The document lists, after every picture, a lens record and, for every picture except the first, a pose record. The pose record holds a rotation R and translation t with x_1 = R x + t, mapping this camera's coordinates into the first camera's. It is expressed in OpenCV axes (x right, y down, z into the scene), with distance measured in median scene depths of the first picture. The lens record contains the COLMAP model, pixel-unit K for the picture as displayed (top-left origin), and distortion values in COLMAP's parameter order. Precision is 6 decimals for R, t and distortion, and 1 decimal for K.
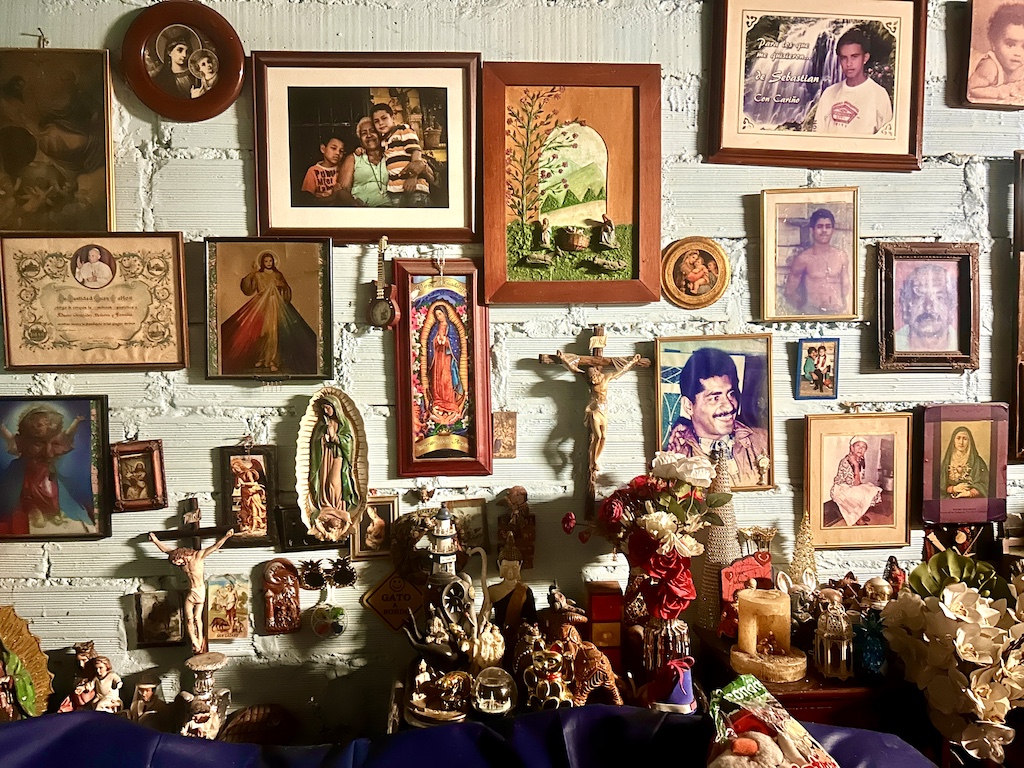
lens RADIAL K [[779.7, 0, 508.4], [0, 779.7, 387.2], [0, 0, 1]] dist [0.013358, -0.000026]
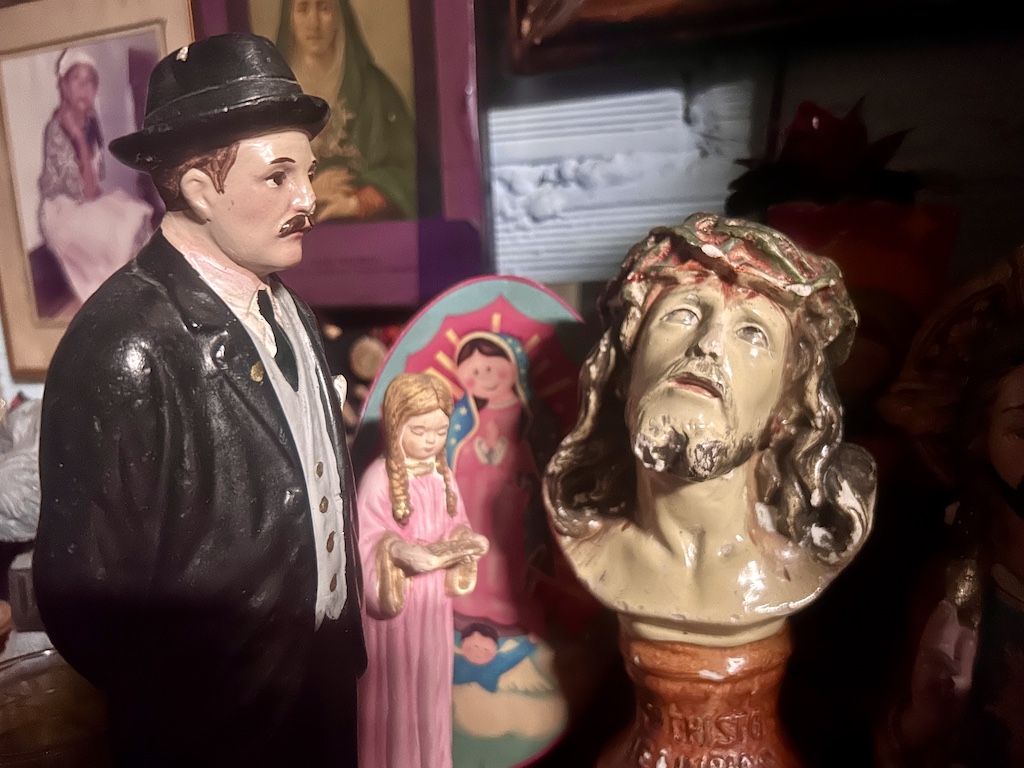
lens RADIAL K [[779.7, 0, 513.2], [0, 779.7, 383.6], [0, 0, 1]] dist [0.013358, -0.000026]
pose [[0.914769, 0.038556, -0.402133, 0.759428], [0.005712, 0.994101, 0.108308, 0.170215], [0.403937, -0.101374, 0.909152, 0.748553]]
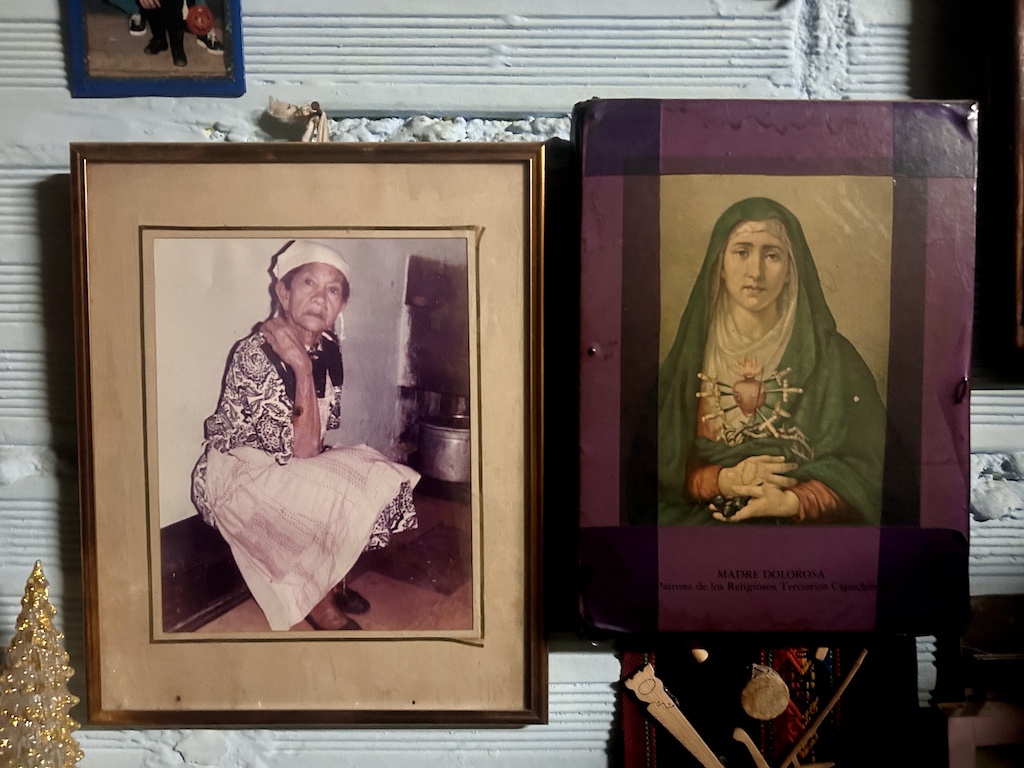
lens RADIAL K [[779.7, 0, 516.2], [0, 779.7, 379.4], [0, 0, 1]] dist [0.013358, -0.000026]
pose [[0.998387, 0.016350, -0.054370, 0.518621], [-0.017678, 0.999555, -0.024035, 0.106934], [0.053953, 0.024958, 0.998232, 0.769670]]
